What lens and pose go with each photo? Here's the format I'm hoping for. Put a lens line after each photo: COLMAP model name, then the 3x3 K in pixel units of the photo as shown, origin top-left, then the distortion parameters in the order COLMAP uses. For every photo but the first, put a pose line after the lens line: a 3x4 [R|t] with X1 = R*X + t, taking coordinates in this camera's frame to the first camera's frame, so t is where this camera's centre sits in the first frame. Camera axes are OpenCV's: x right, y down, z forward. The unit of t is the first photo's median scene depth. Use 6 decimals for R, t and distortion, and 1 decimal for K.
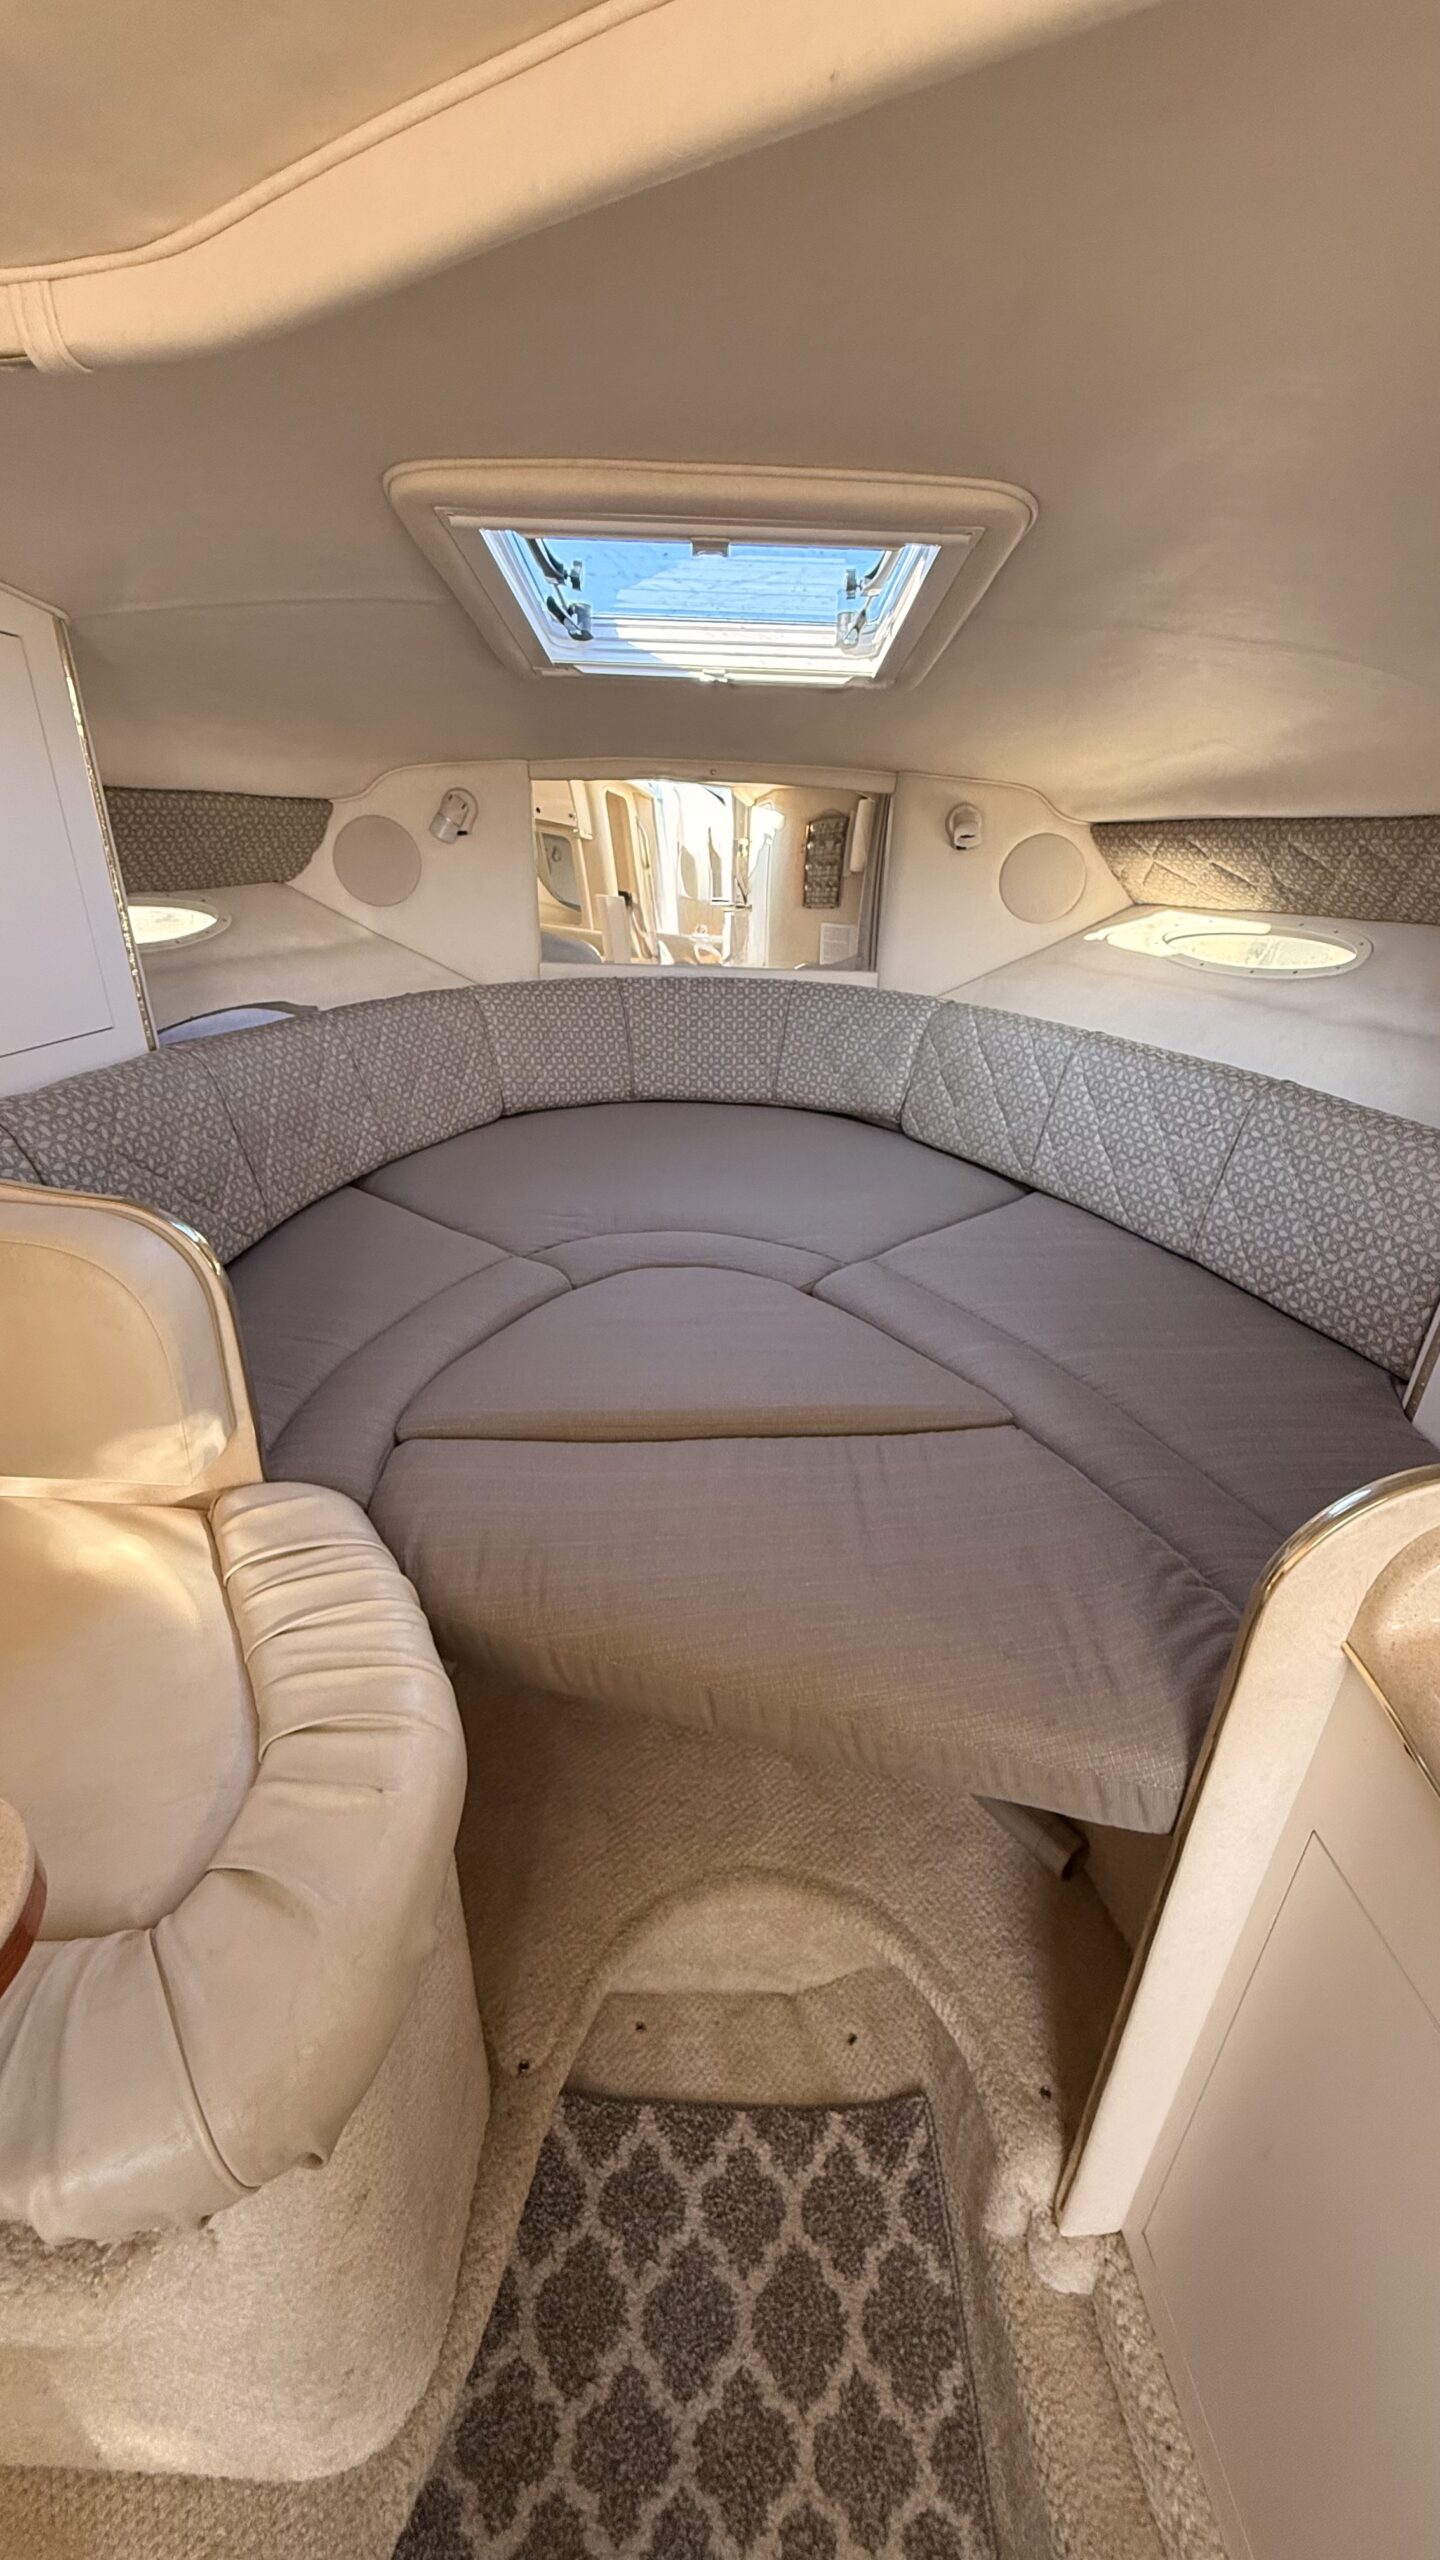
lens RADIAL K [[1023.5, 0, 720.0], [0, 1023.5, 1280.0], [0, 0, 1]] dist [-0.000341, 0.000887]
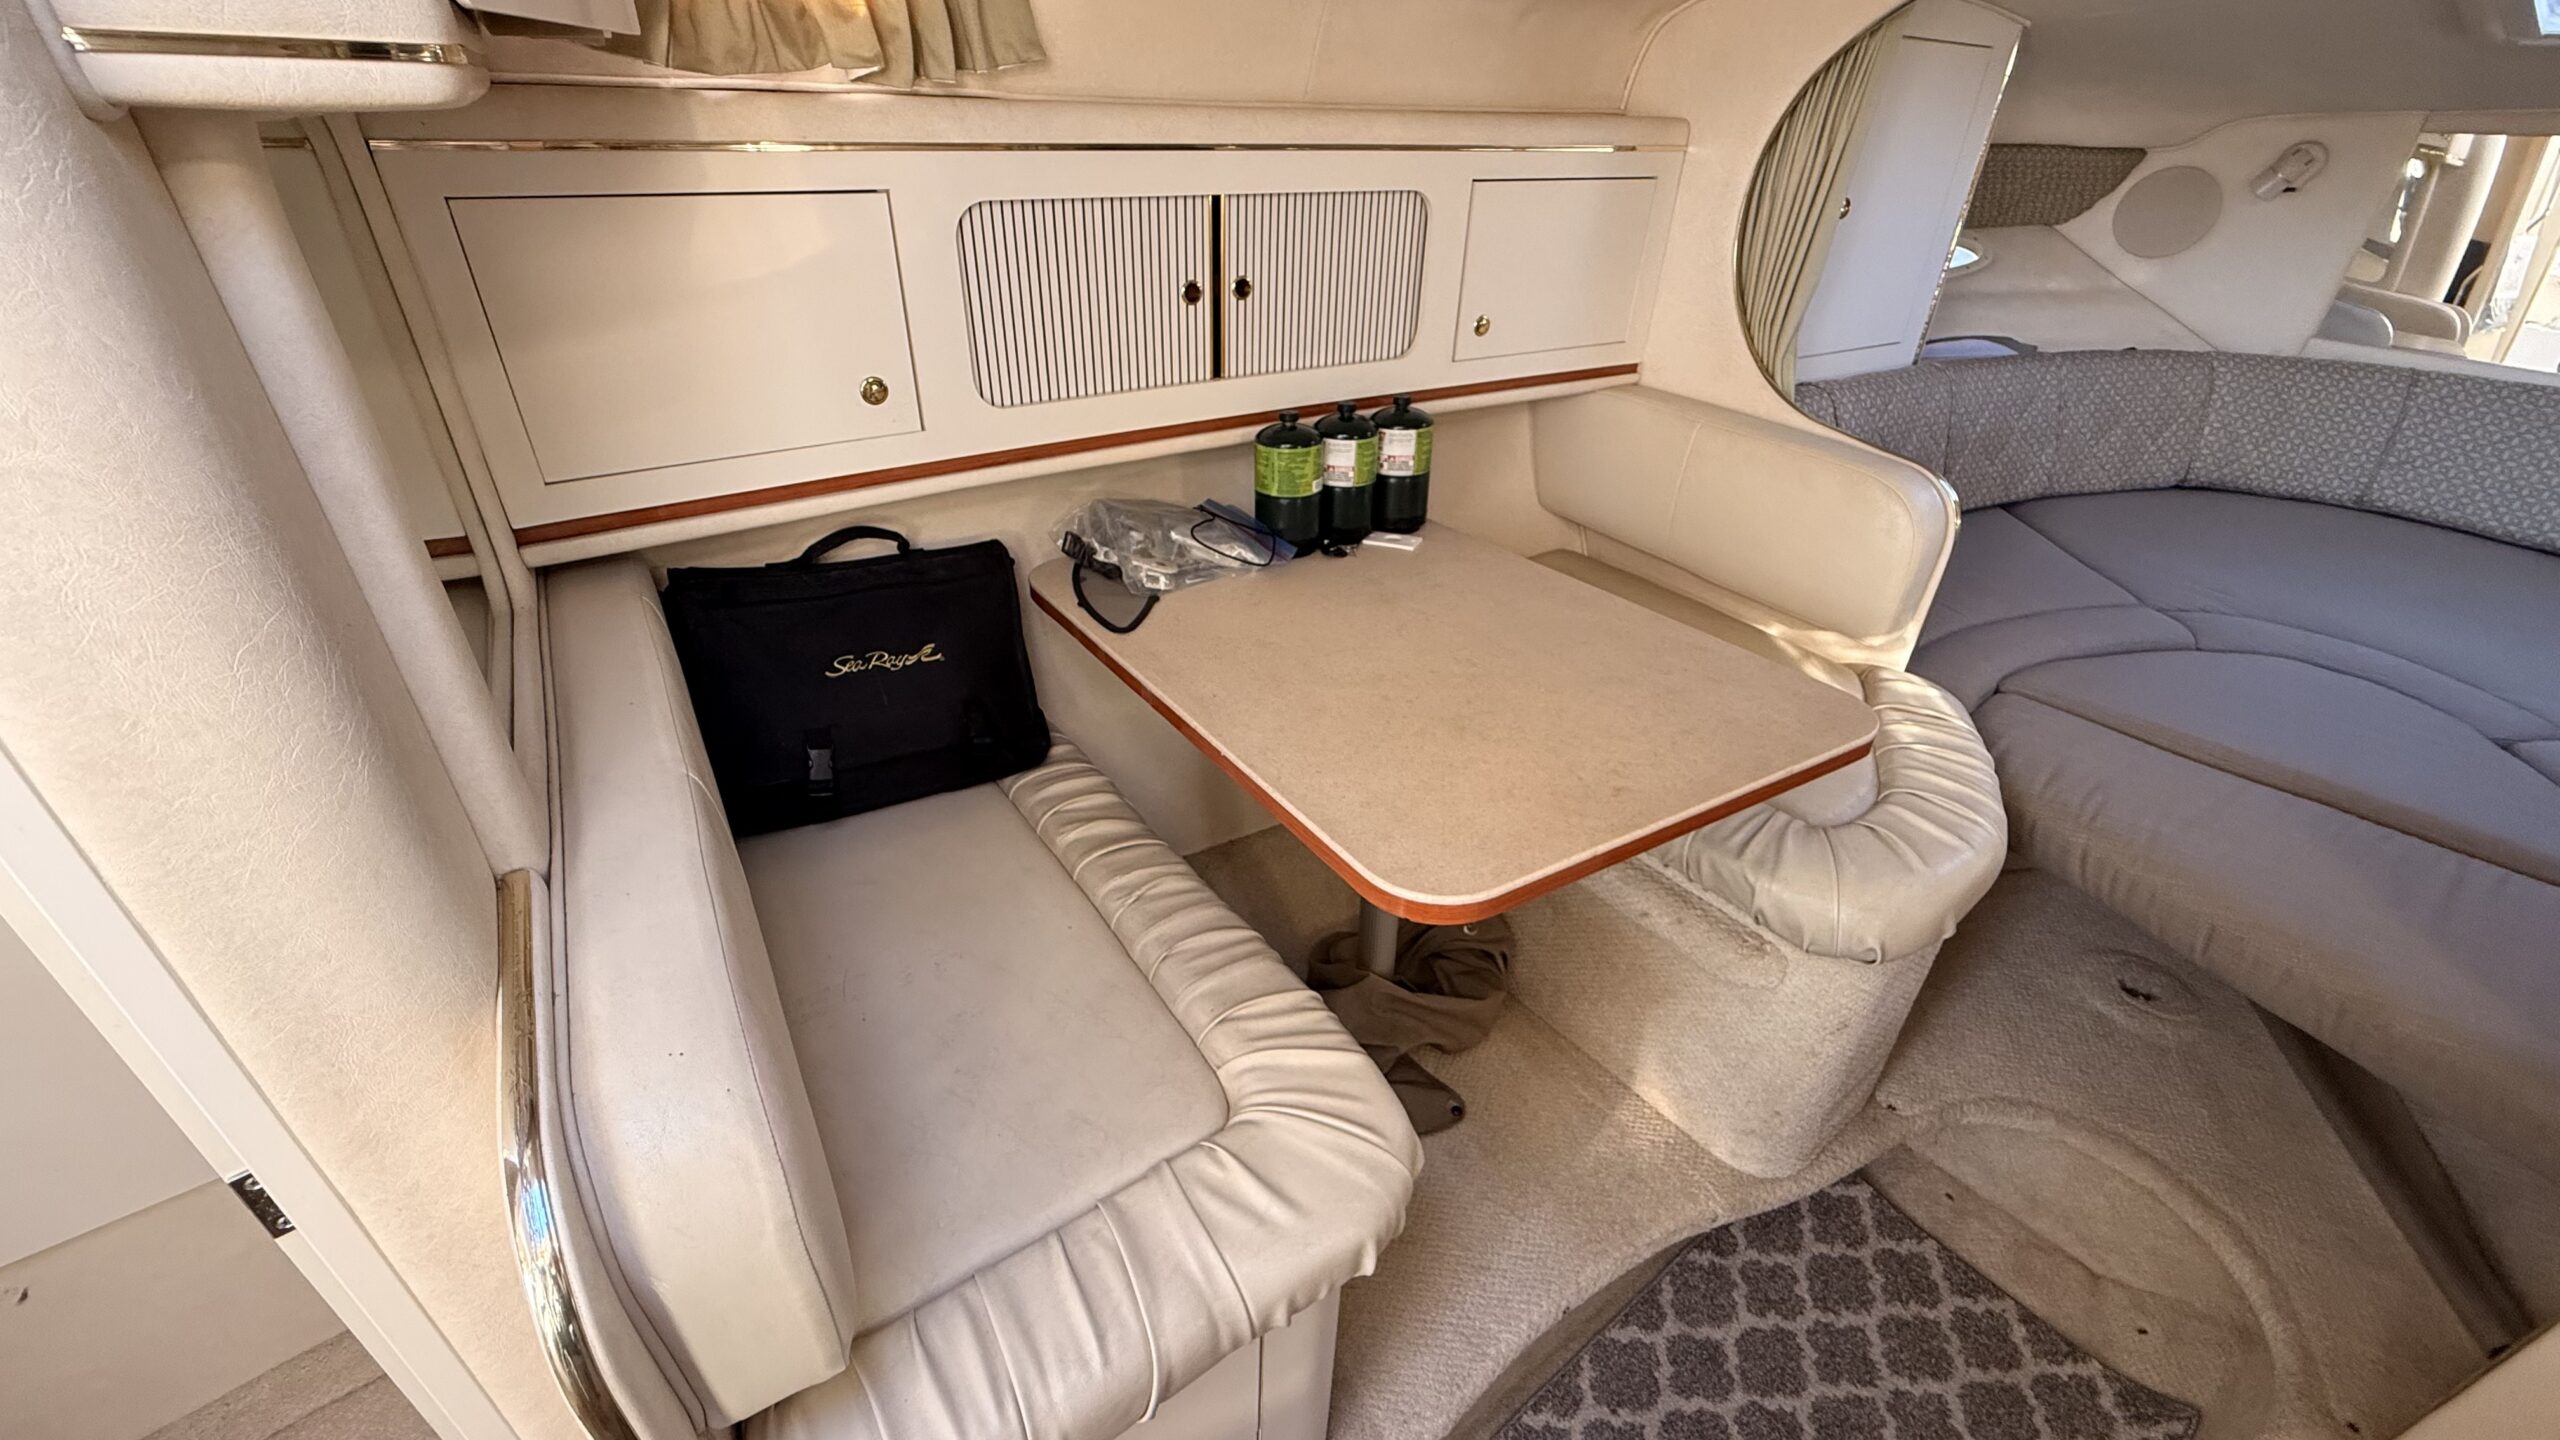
lens RADIAL K [[1023.5, 0, 1280.0], [0, 1023.5, 720.0], [0, 0, 1]] dist [-0.000341, 0.000887]
pose [[0.622305, 0.413145, -0.664866, 0.003189], [-0.331850, 0.908510, 0.253938, 0.101085], [0.708951, 0.062609, 0.702473, -0.373211]]
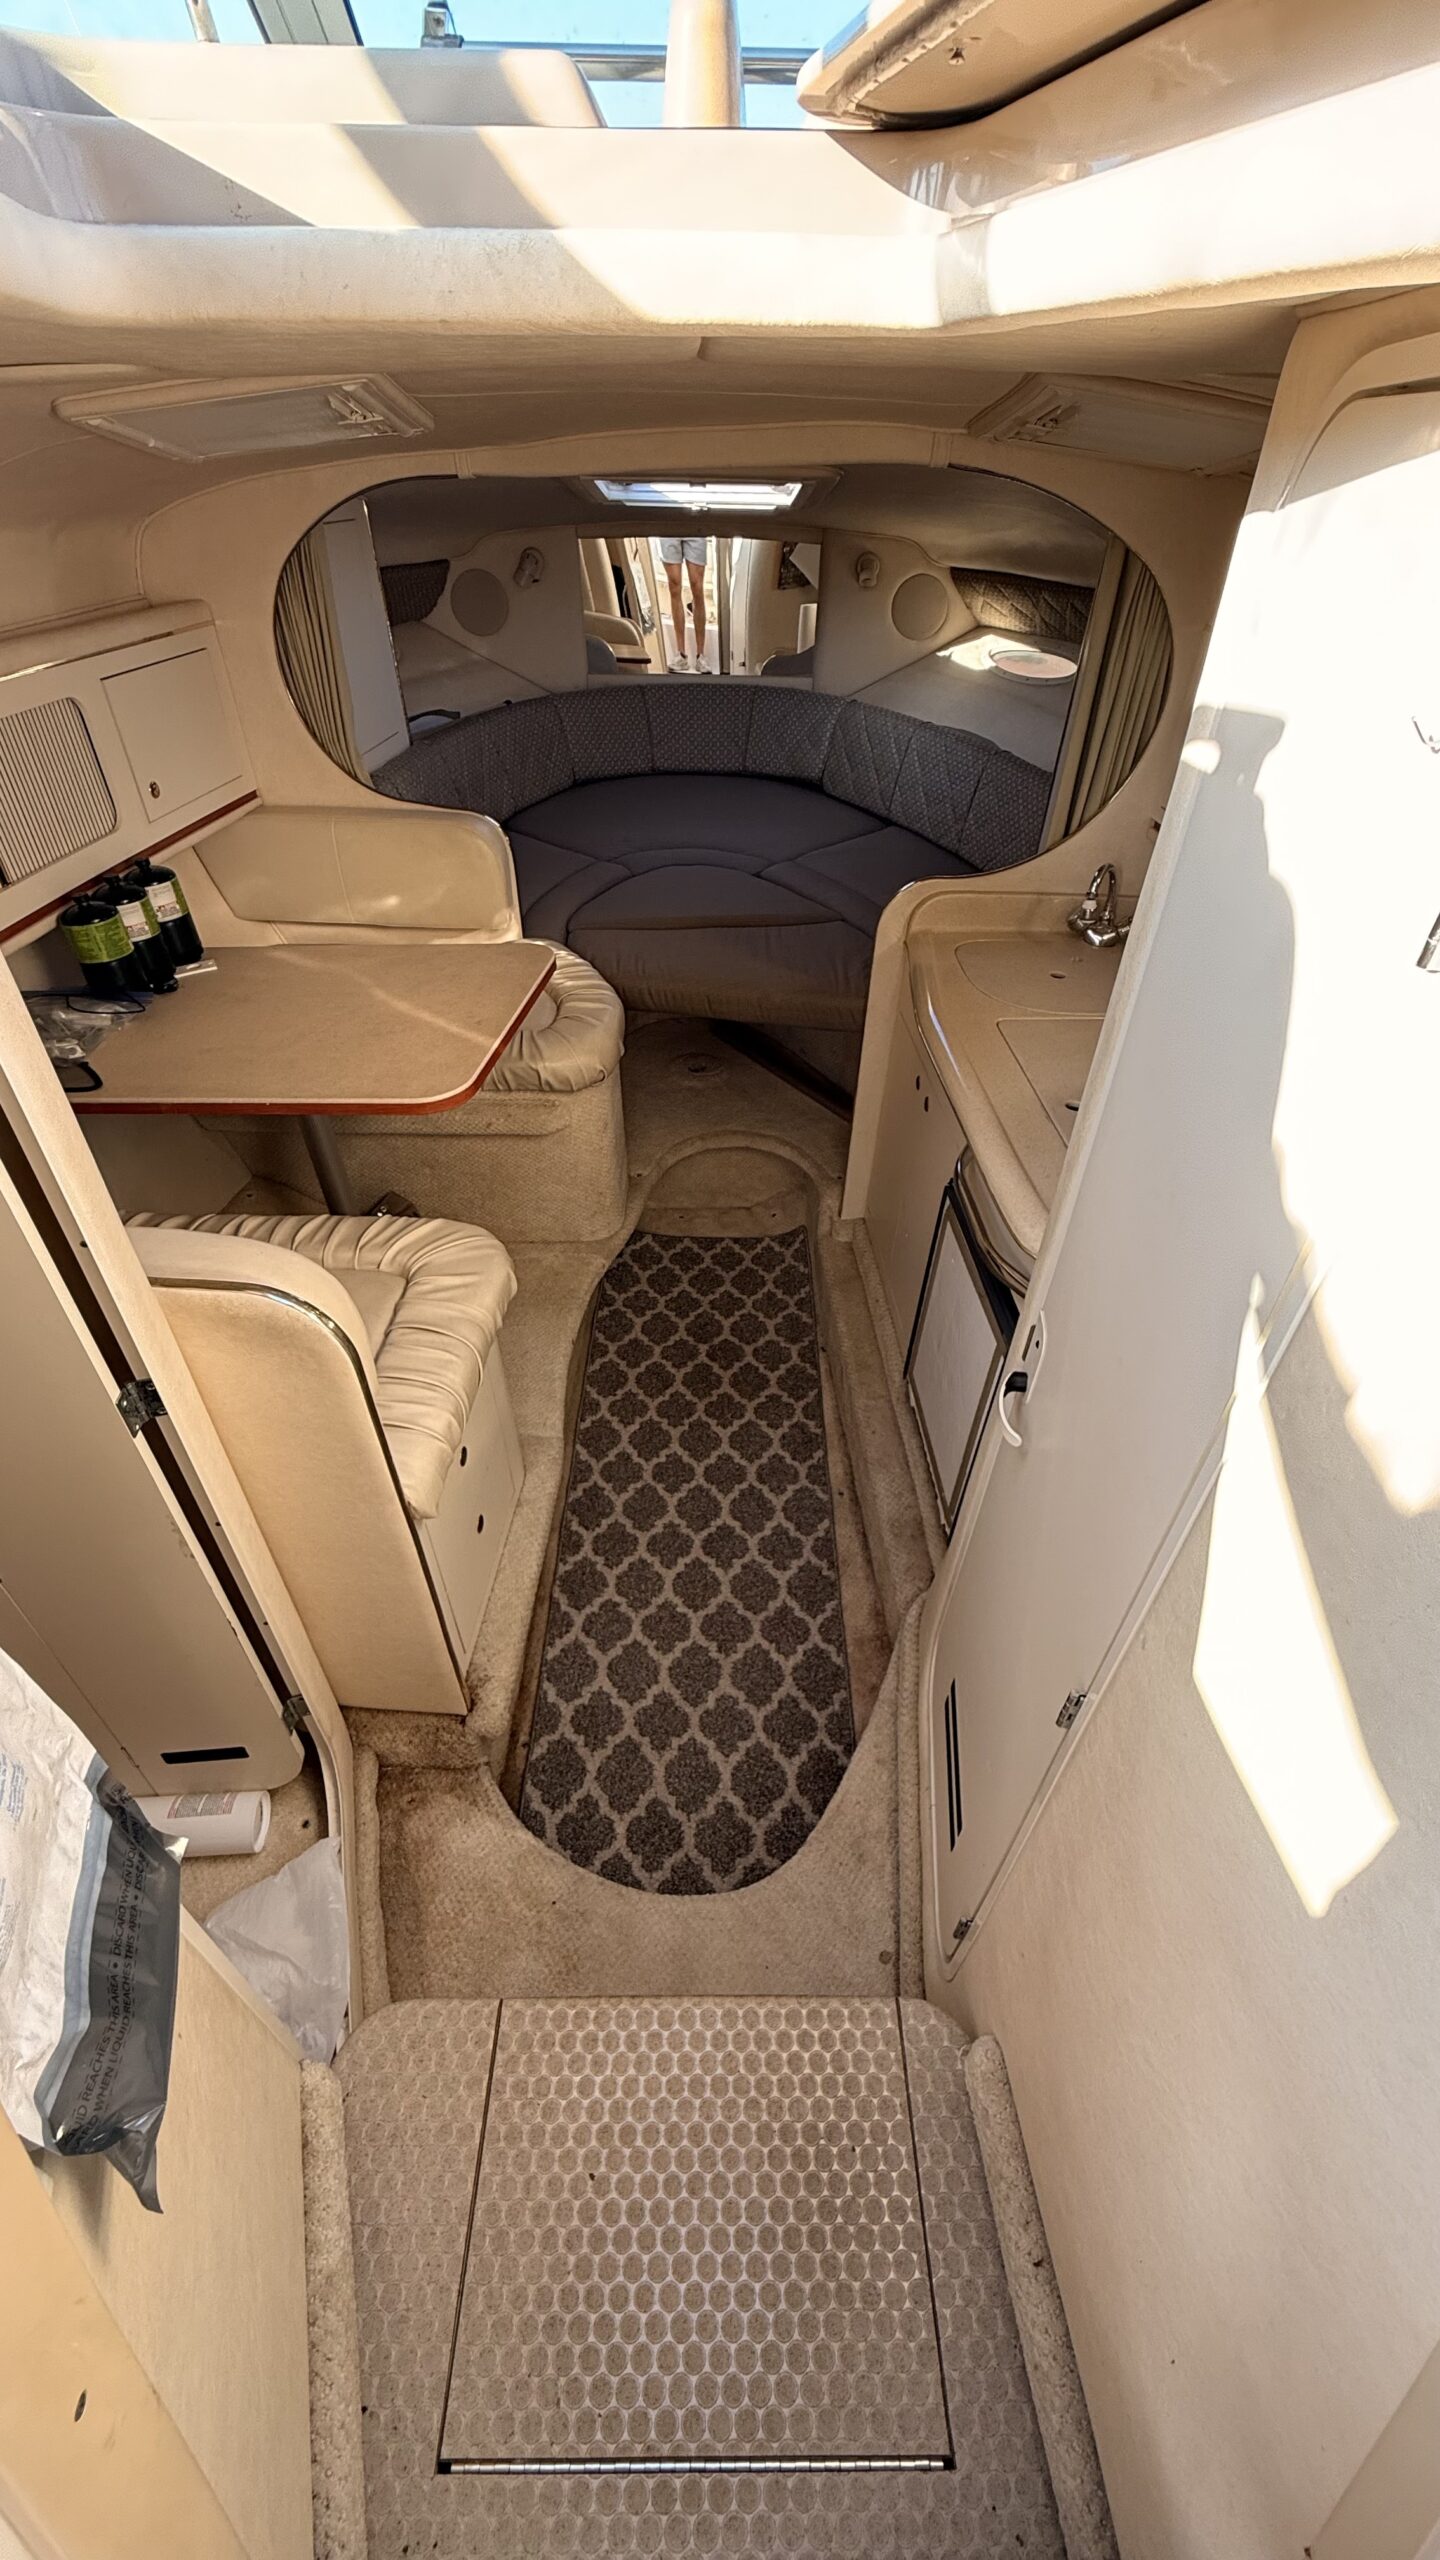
lens RADIAL K [[1023.5, 0, 720.0], [0, 1023.5, 1280.0], [0, 0, 1]] dist [-0.000341, 0.000887]
pose [[0.999835, -0.018153, -0.000820, 0.004304], [0.017704, 0.962908, 0.269248, 0.182477], [-0.004098, -0.269218, 0.963071, -0.863535]]
